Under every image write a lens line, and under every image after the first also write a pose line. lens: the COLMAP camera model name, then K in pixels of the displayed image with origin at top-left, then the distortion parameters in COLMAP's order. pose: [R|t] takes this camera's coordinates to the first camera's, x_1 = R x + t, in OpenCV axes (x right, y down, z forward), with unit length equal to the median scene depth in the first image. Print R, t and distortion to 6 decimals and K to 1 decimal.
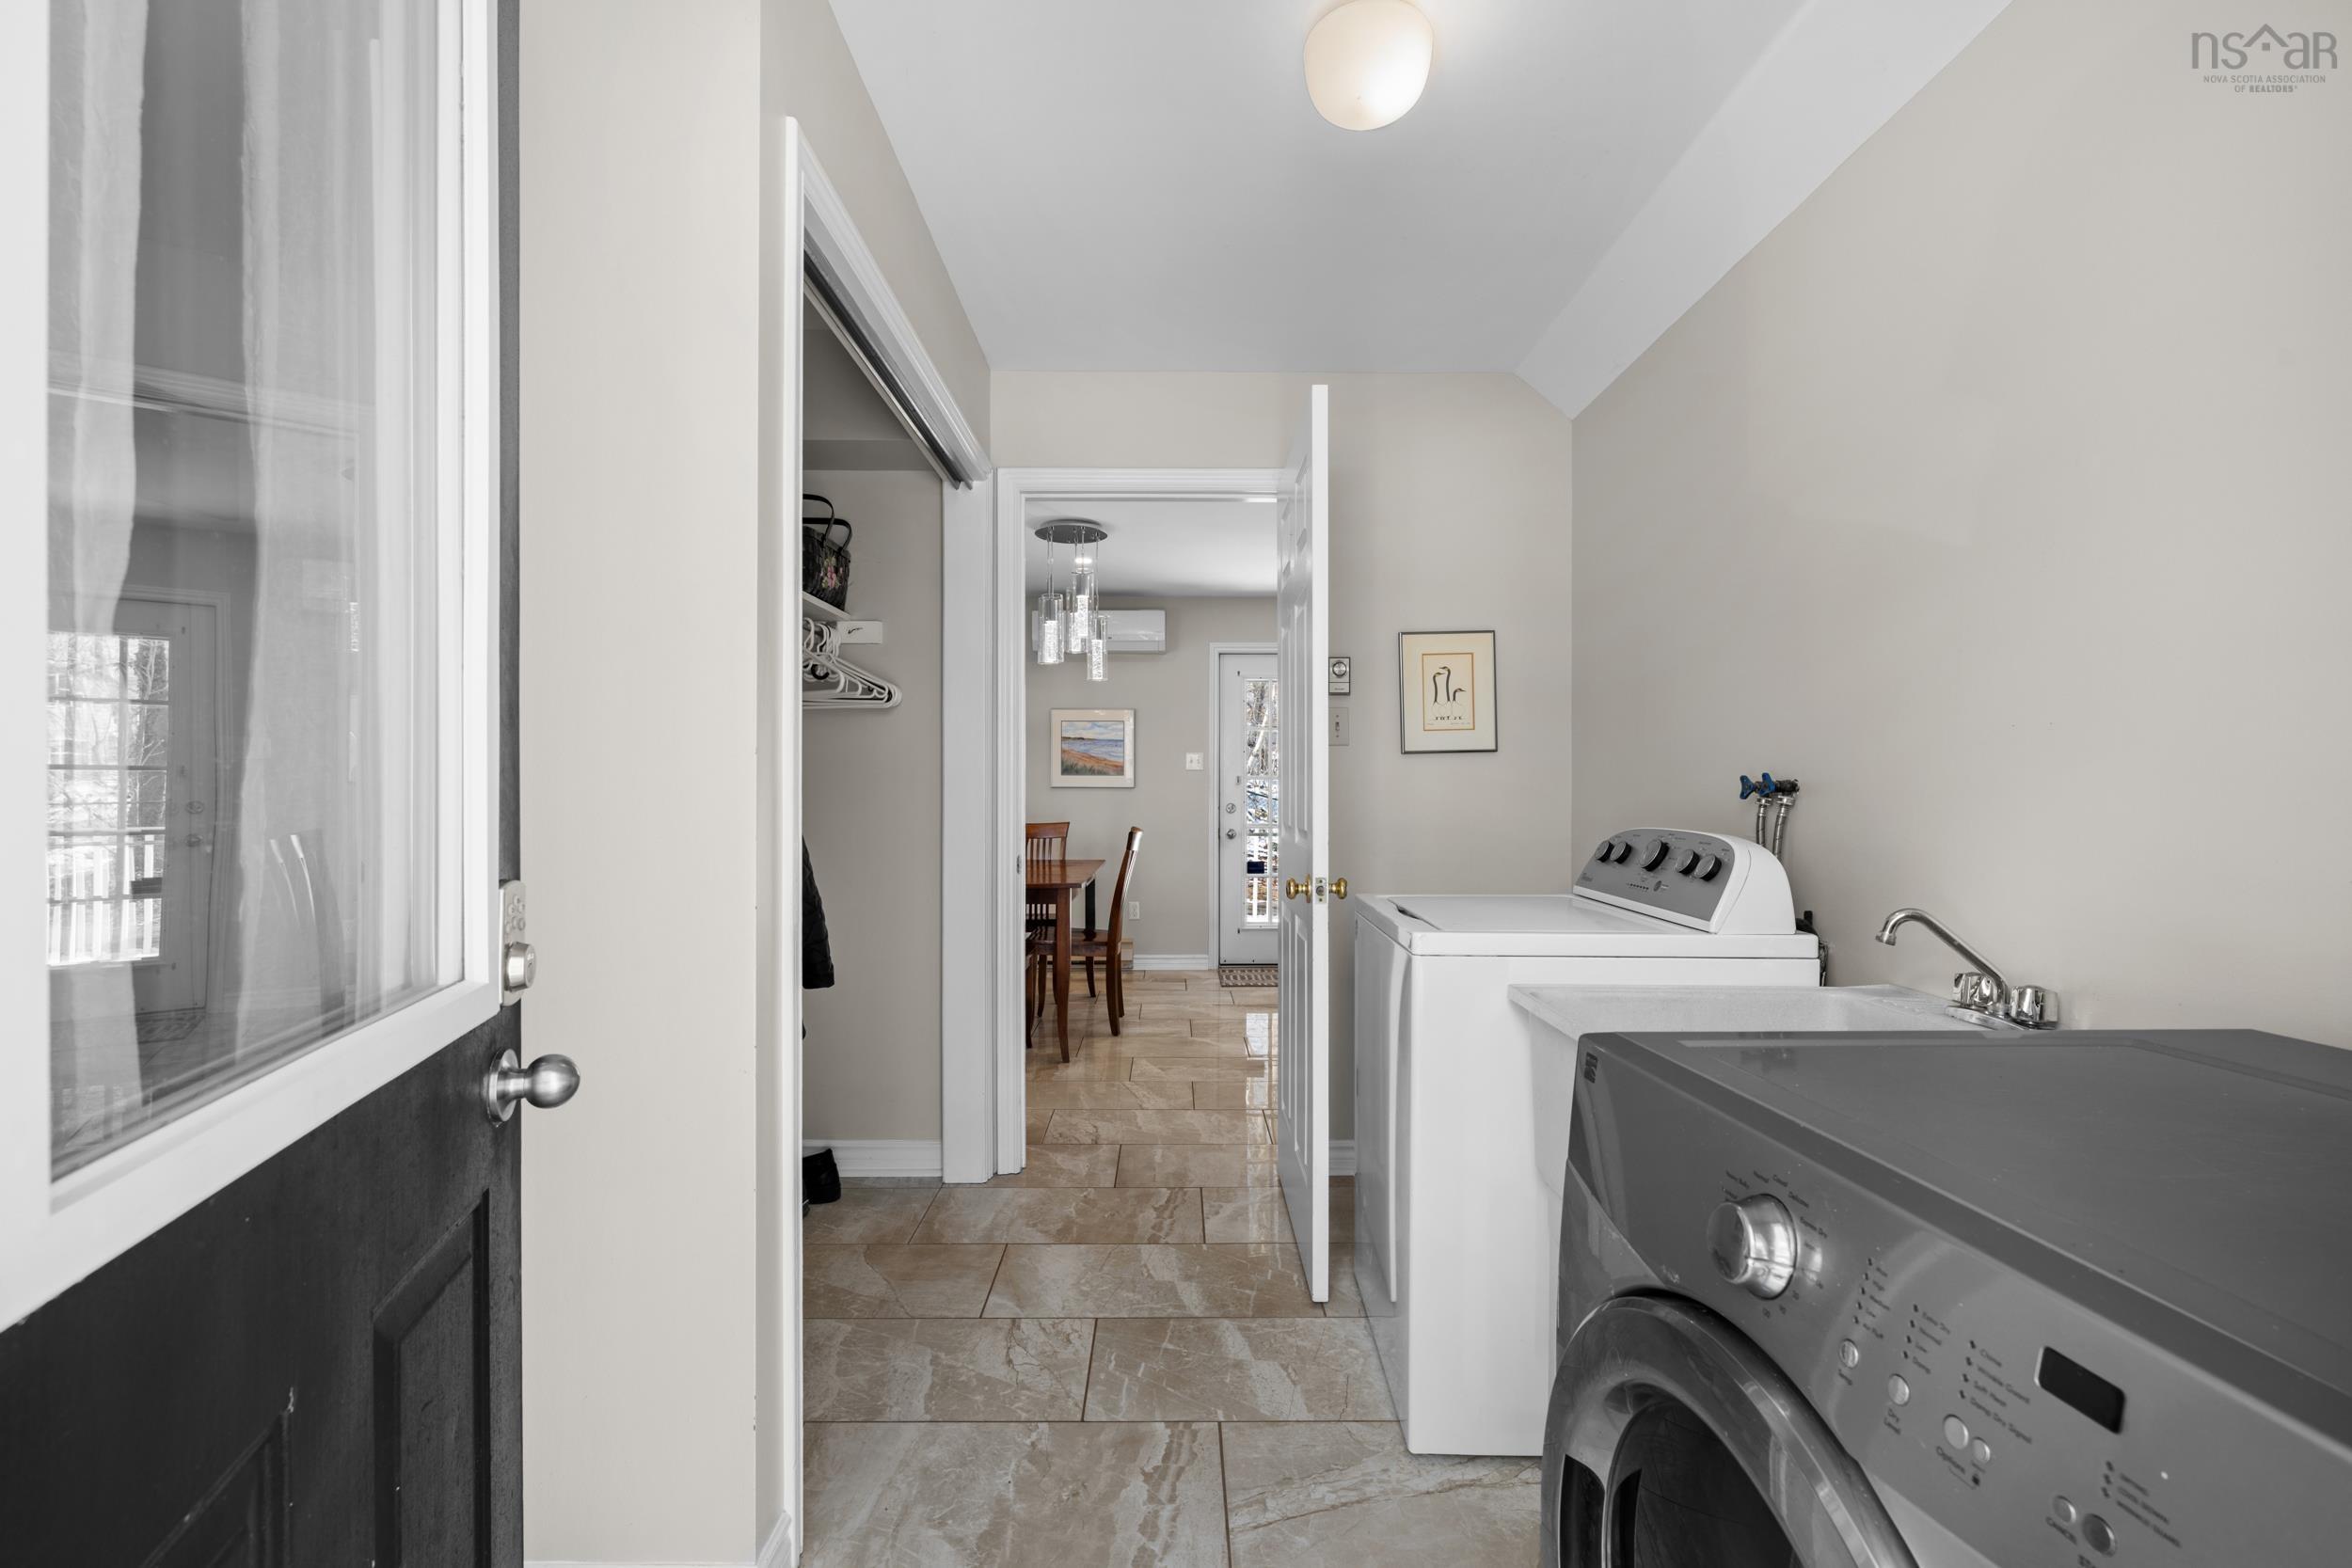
lens RADIAL K [[1053.2, 0, 1172.8], [0, 1053.2, 782.9], [0, 0, 1]] dist [-0.001549, 0.000543]
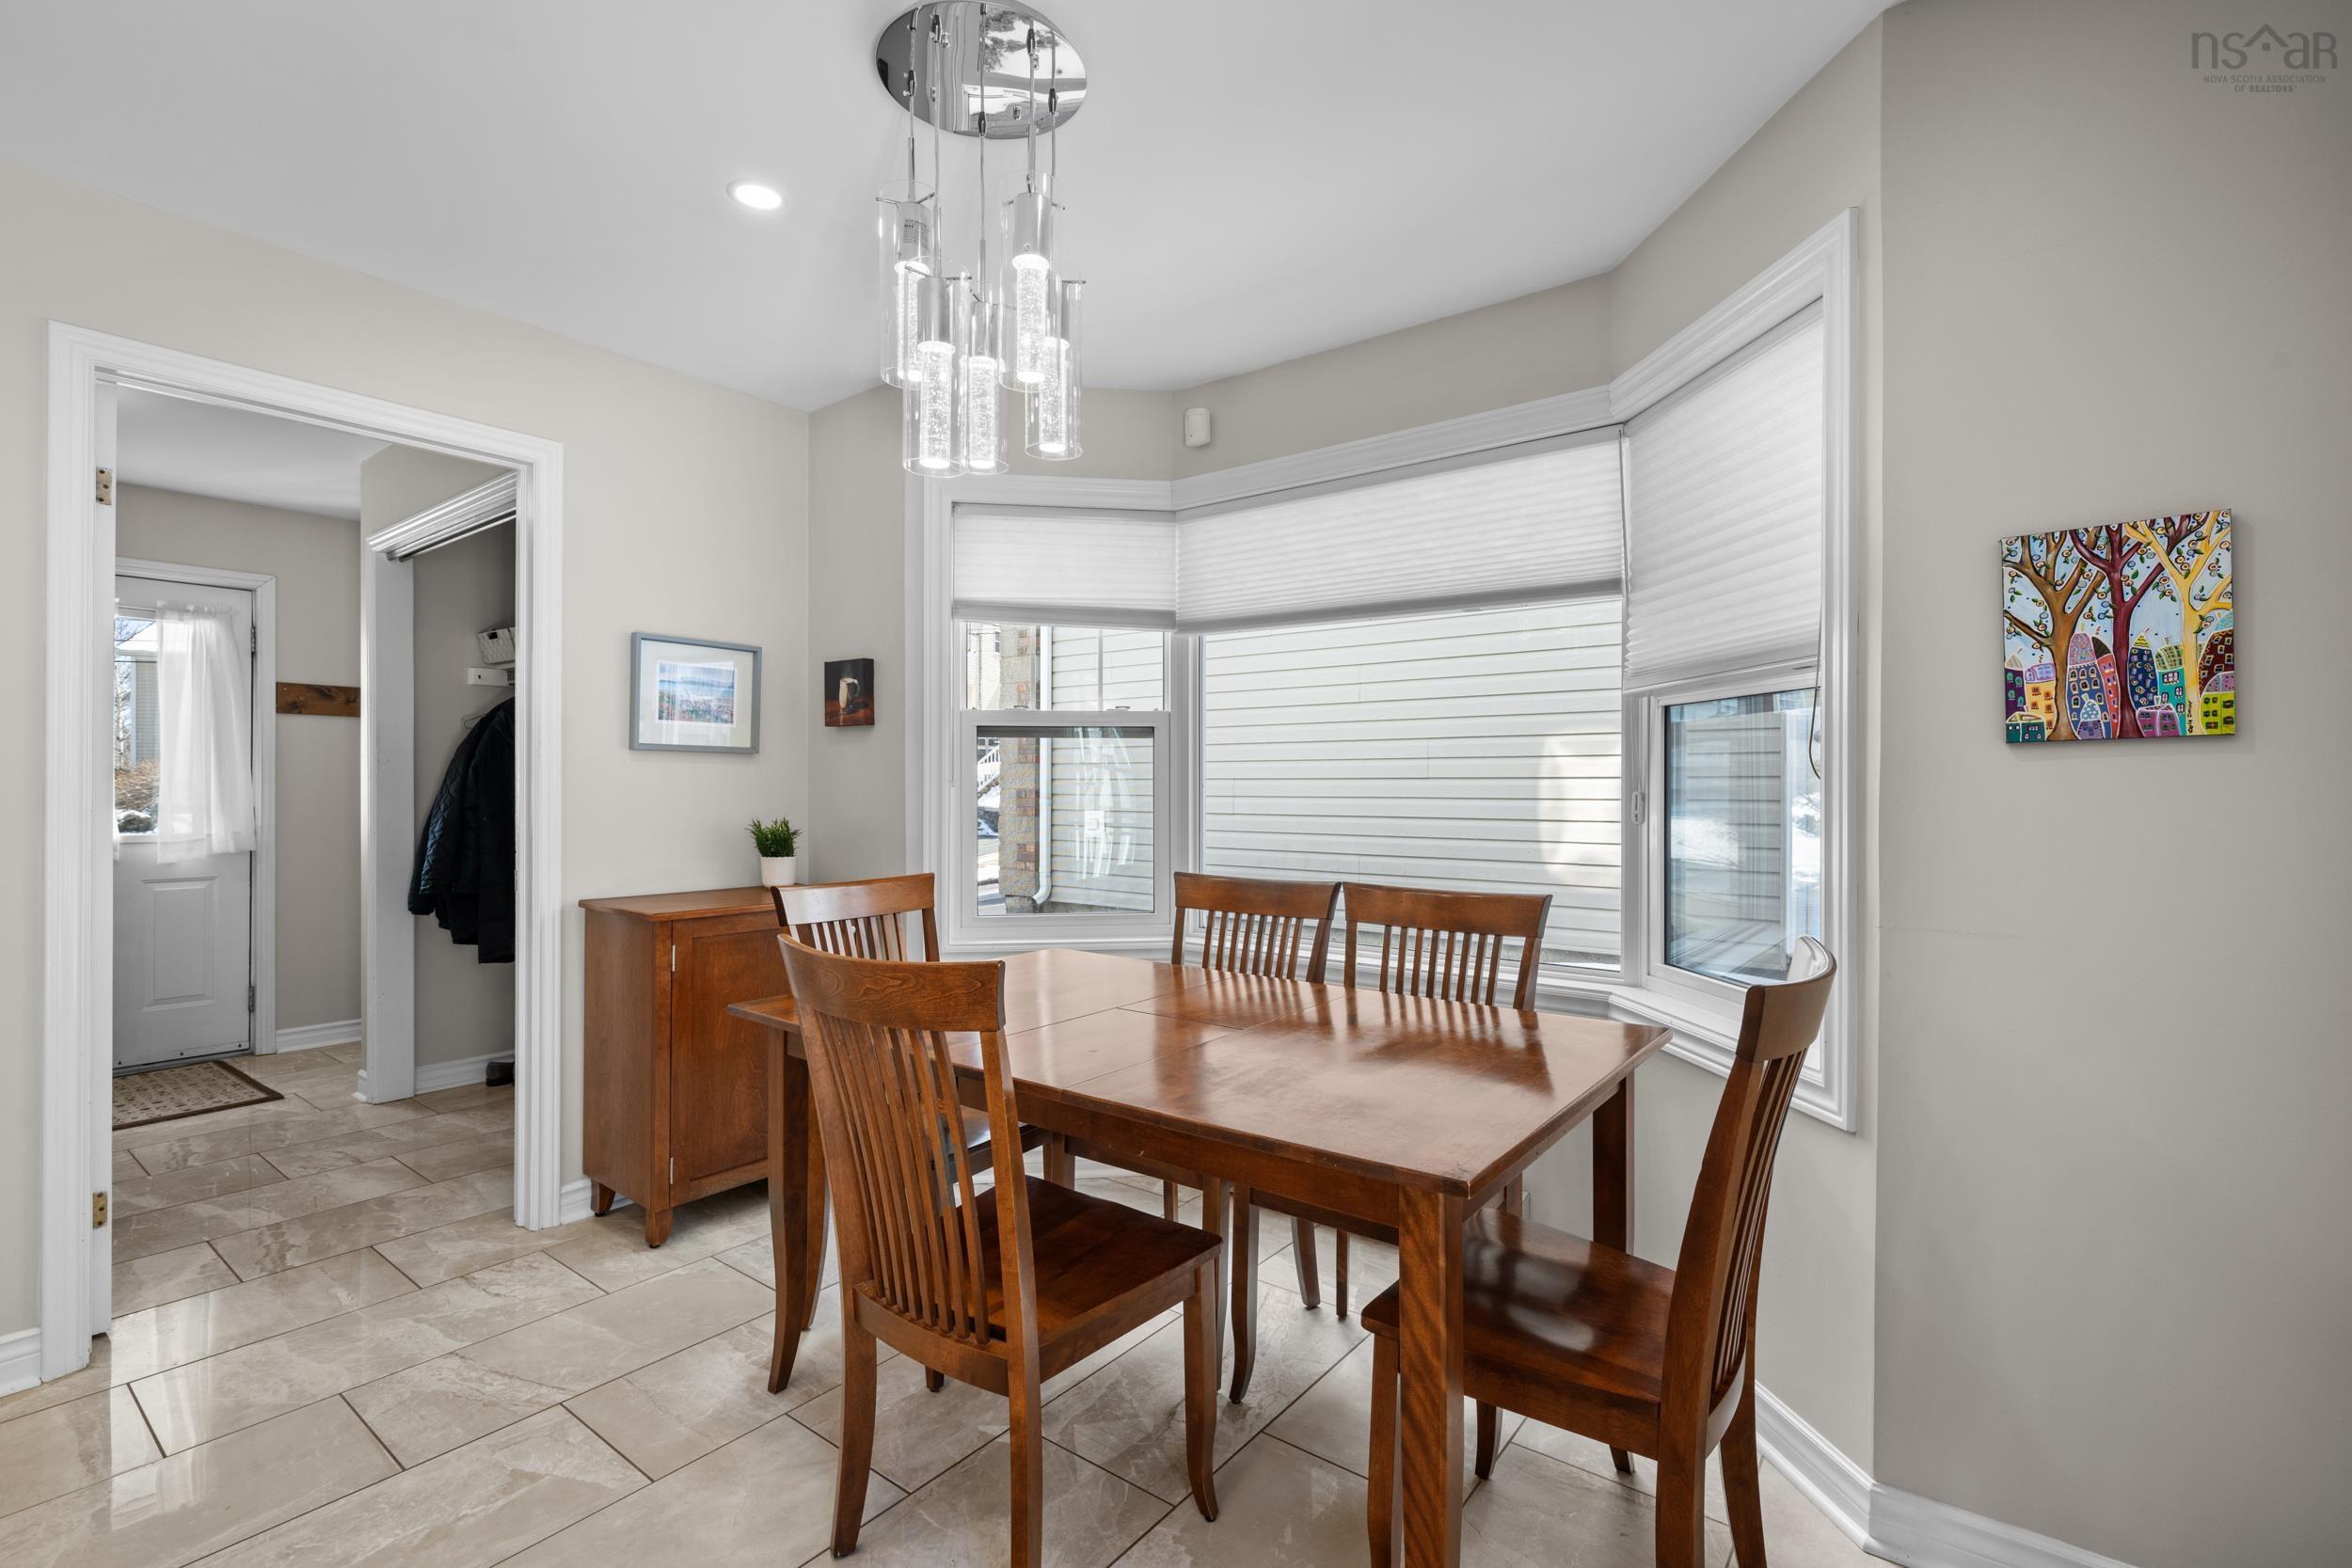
lens RADIAL K [[1053.2, 0, 1172.8], [0, 1053.2, 782.9], [0, 0, 1]] dist [-0.001549, 0.000543]
pose [[-0.614397, -0.003528, -0.788990, 0.203236], [0.003850, 0.999965, -0.007469, 0.003880], [0.788988, -0.007626, -0.614361, 1.839065]]
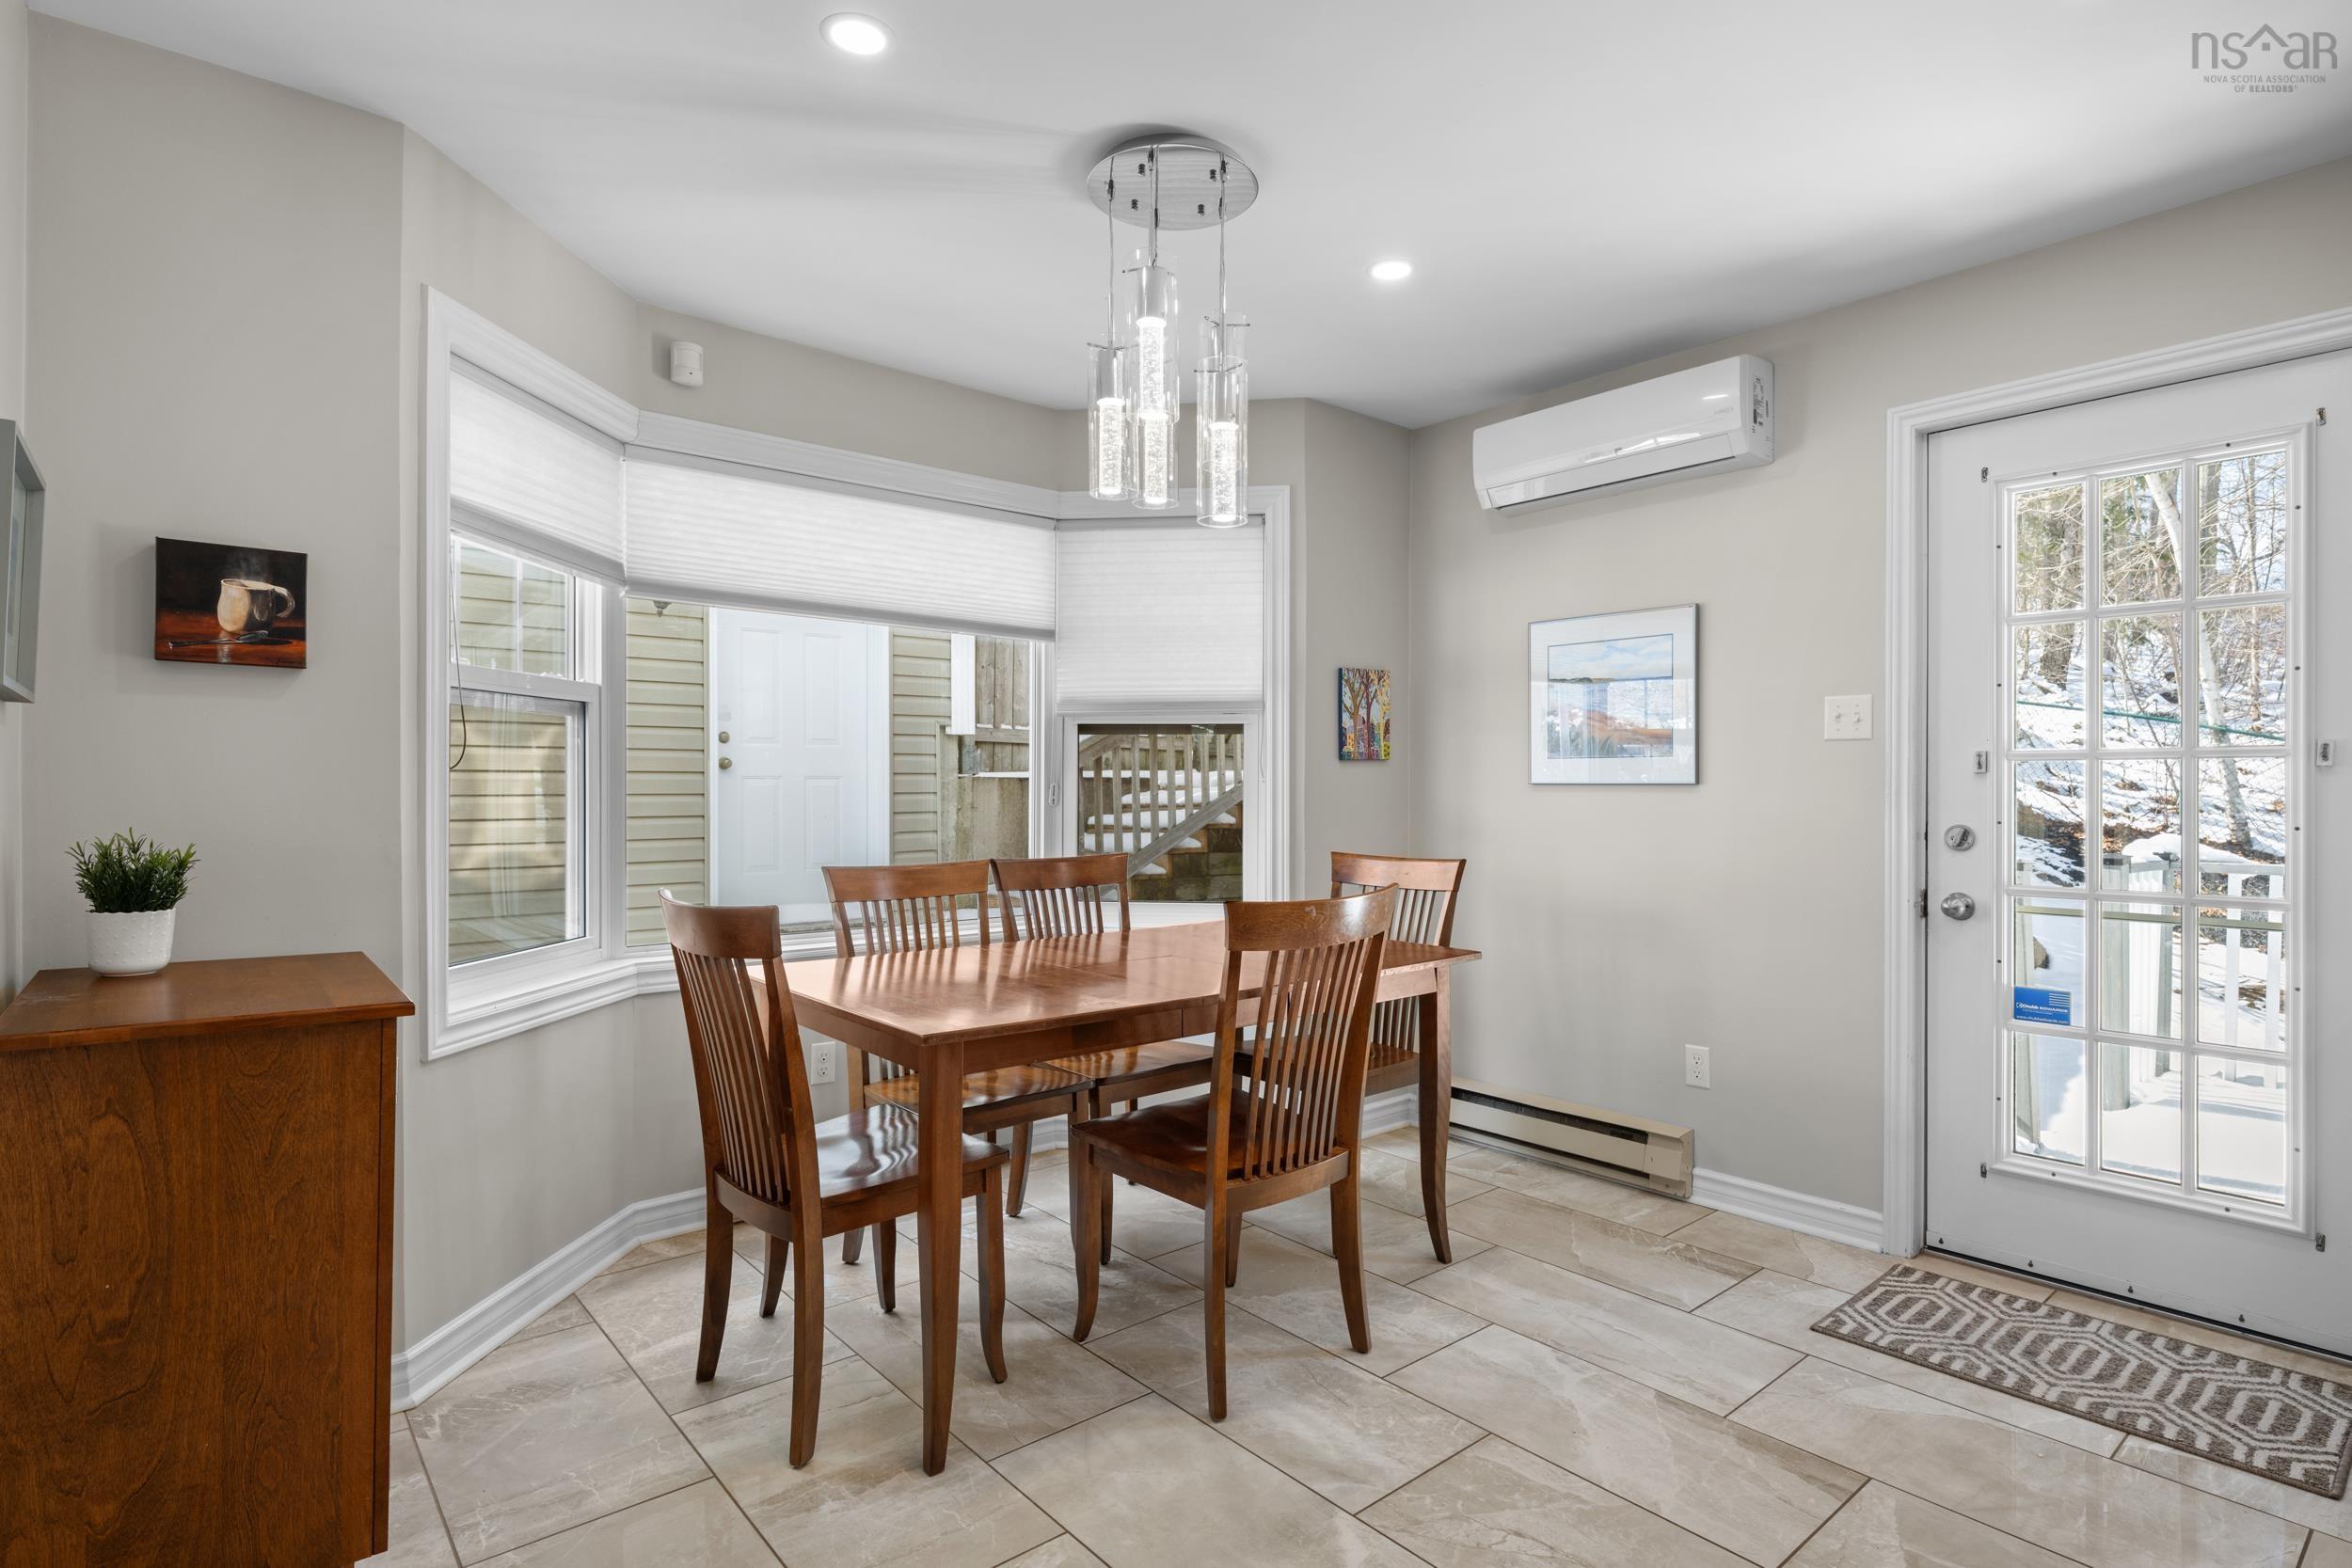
lens RADIAL K [[1182.3, 0, 1166.2], [0, 1182.3, 786.8], [0, 0, 1]] dist [0.000943, 0.000415]
pose [[0.634531, -0.002592, -0.772893, 0.386728], [0.006071, 0.999980, 0.001631, 0.006661], [0.772873, -0.005727, 0.634534, 0.994456]]
